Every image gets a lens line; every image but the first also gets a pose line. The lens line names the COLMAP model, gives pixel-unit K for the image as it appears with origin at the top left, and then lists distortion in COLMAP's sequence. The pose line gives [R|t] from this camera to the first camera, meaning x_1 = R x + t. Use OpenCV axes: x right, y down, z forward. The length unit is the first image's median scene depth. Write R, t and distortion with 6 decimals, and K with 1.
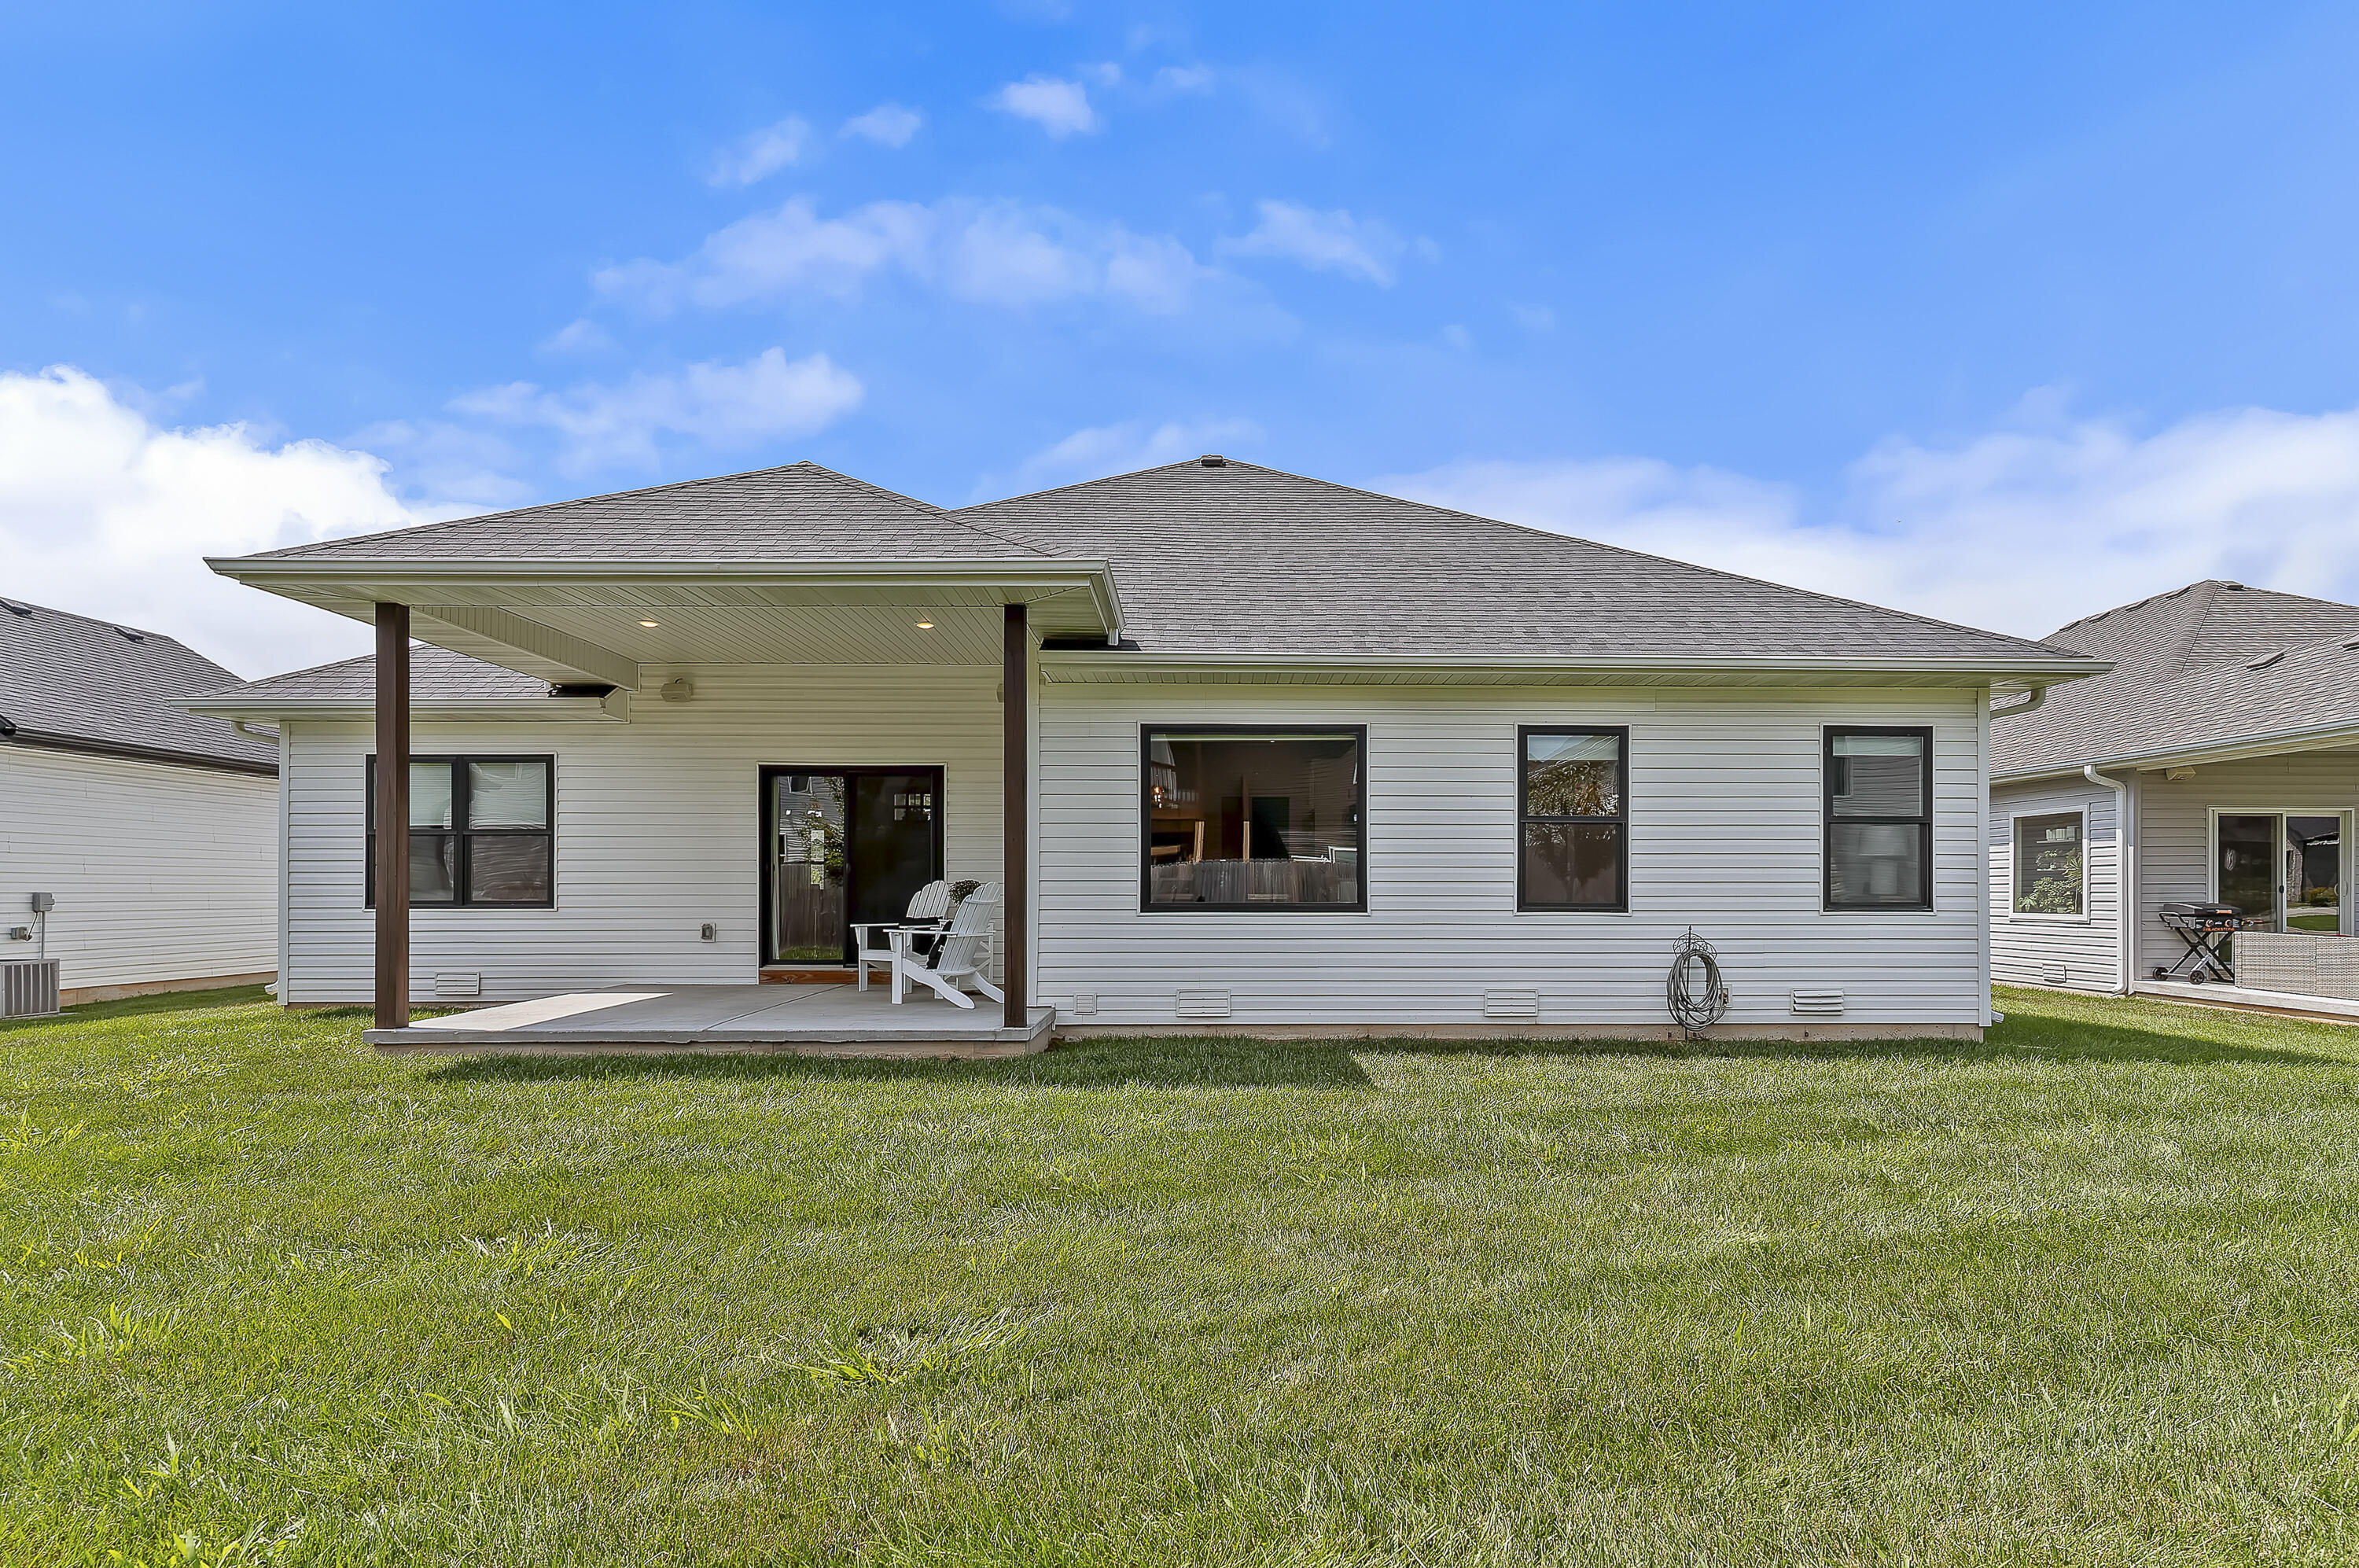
lens RADIAL K [[1188.3, 0, 1226.0], [0, 1188.3, 878.1], [0, 0, 1]] dist [-0.000412, -0.000191]
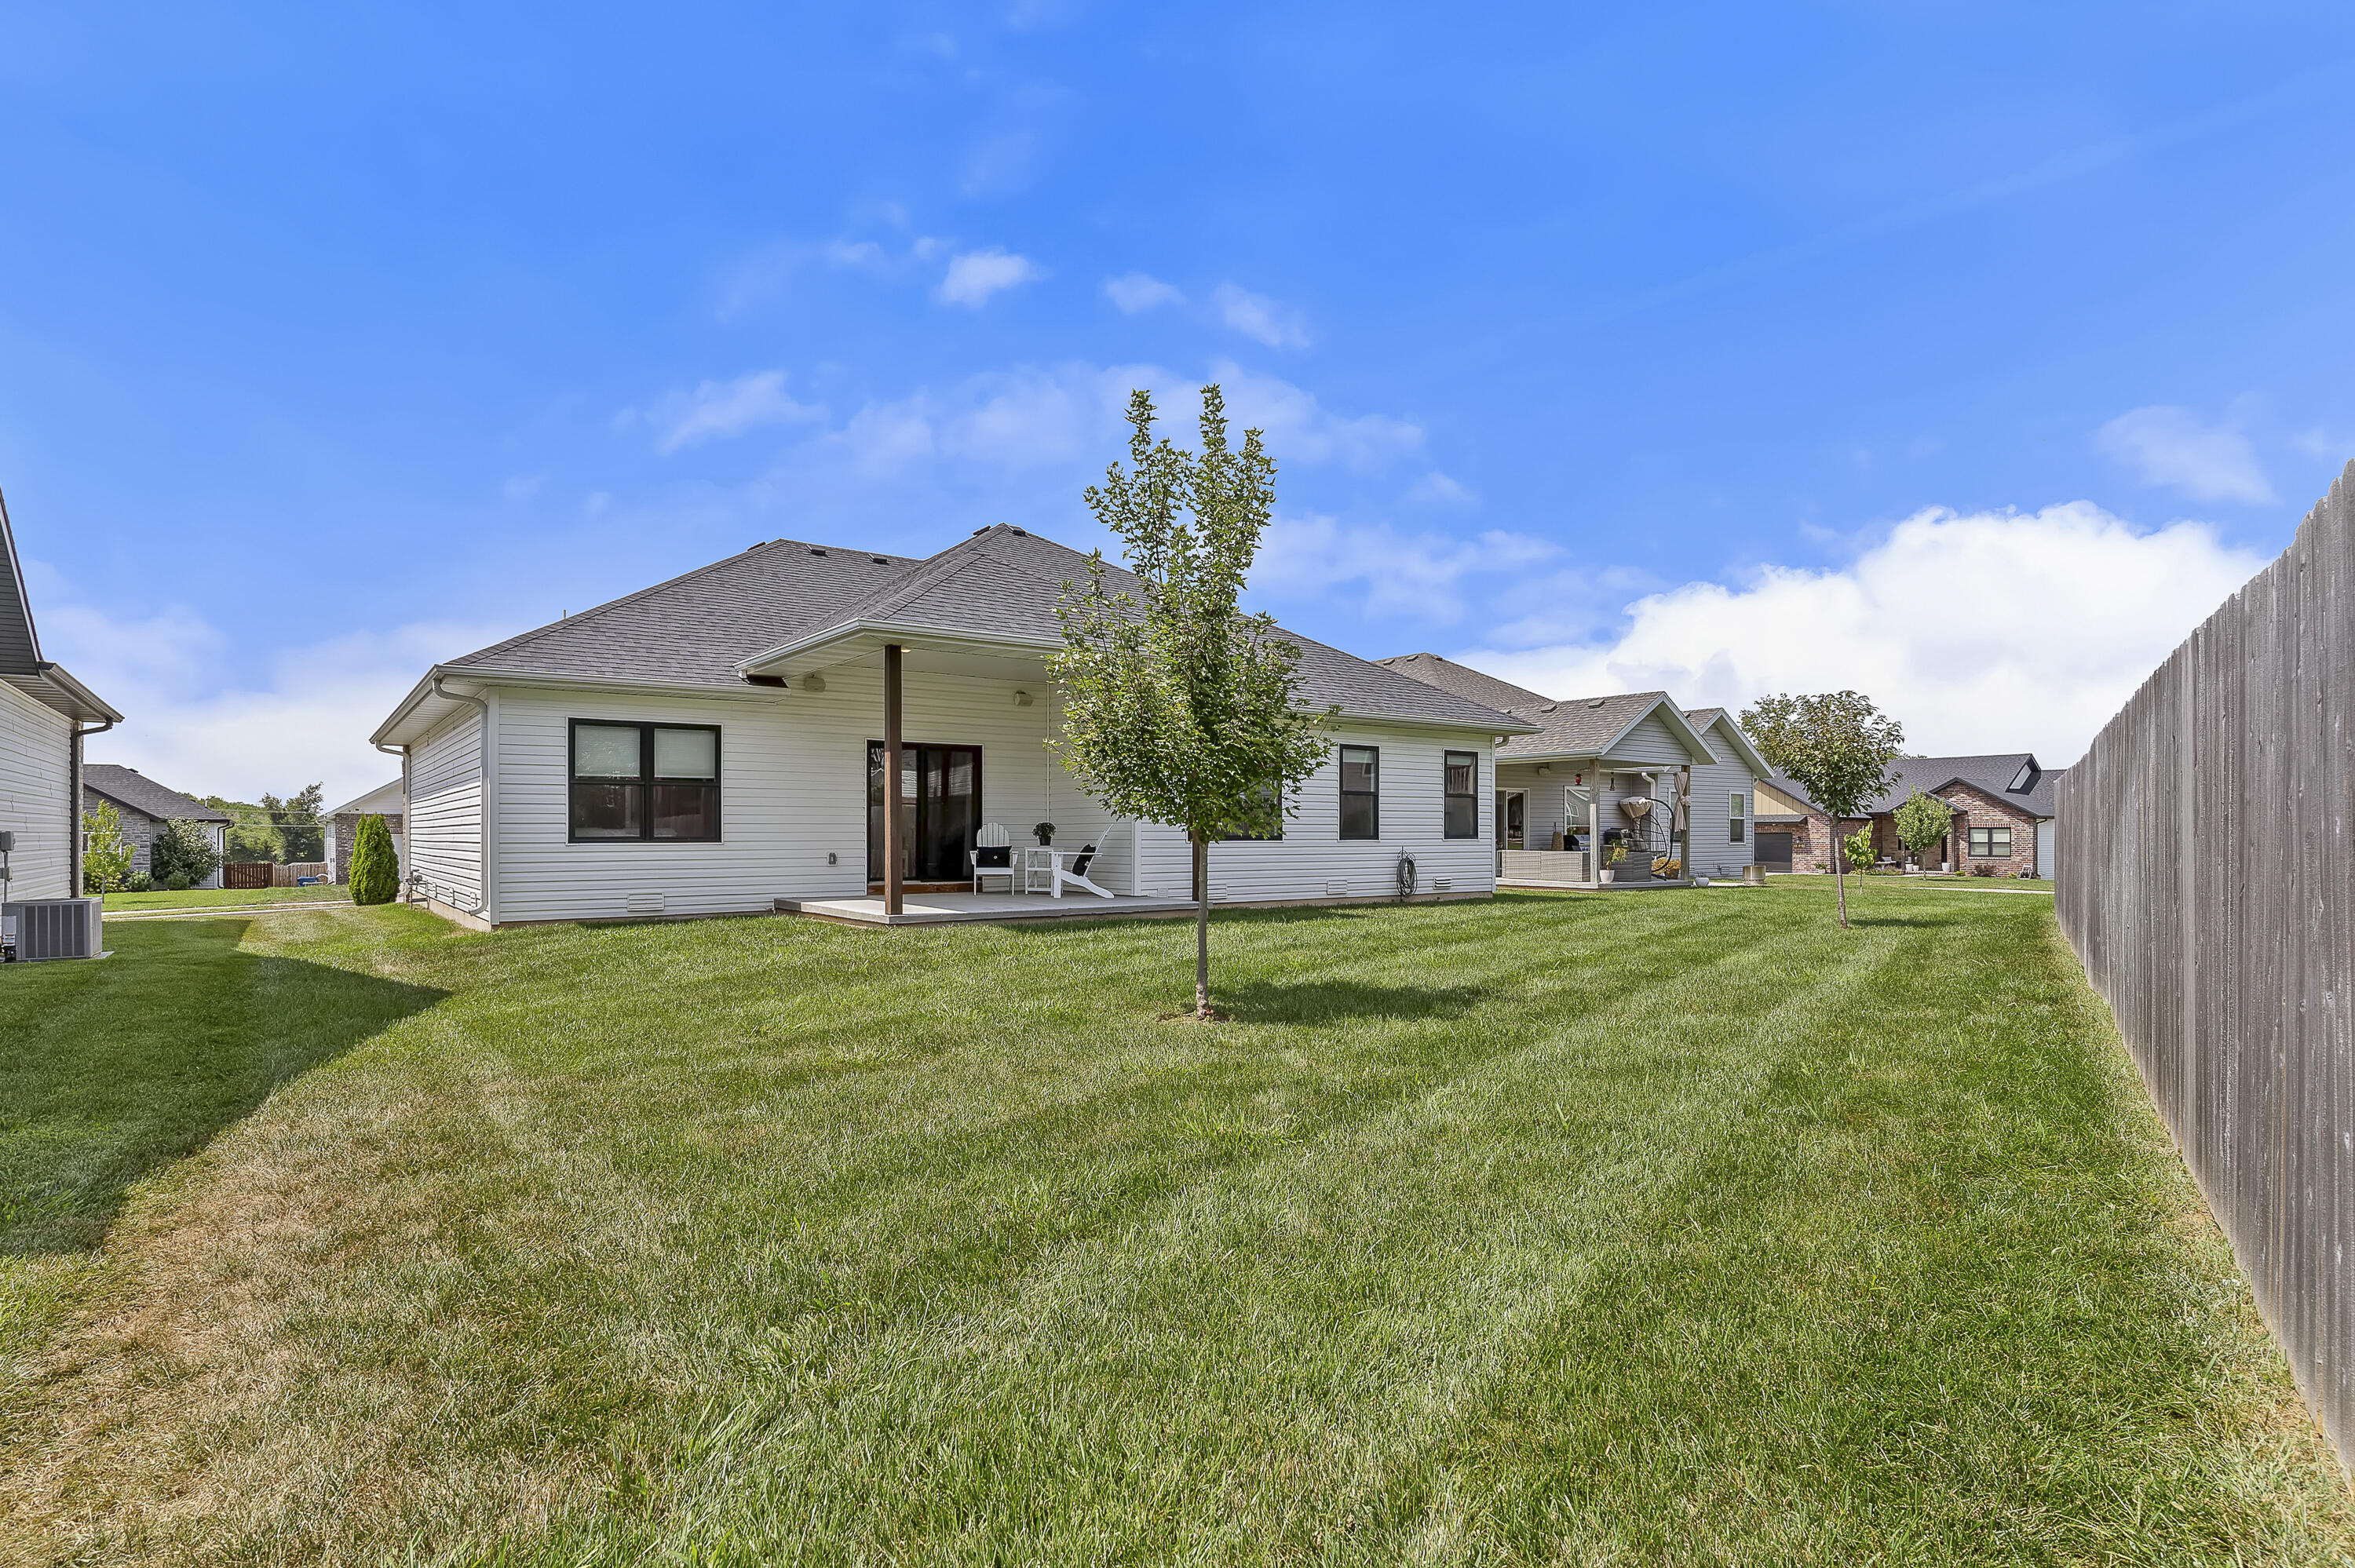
lens RADIAL K [[1155.4, 0, 1139.4], [0, 1155.4, 825.7], [0, 0, 1]] dist [0.000413, 0.000050]
pose [[0.824211, 0.001515, 0.566281, -0.923332], [-0.003252, 0.999993, 0.002057, 0.002960], [-0.566274, -0.003537, 0.824210, -0.321945]]
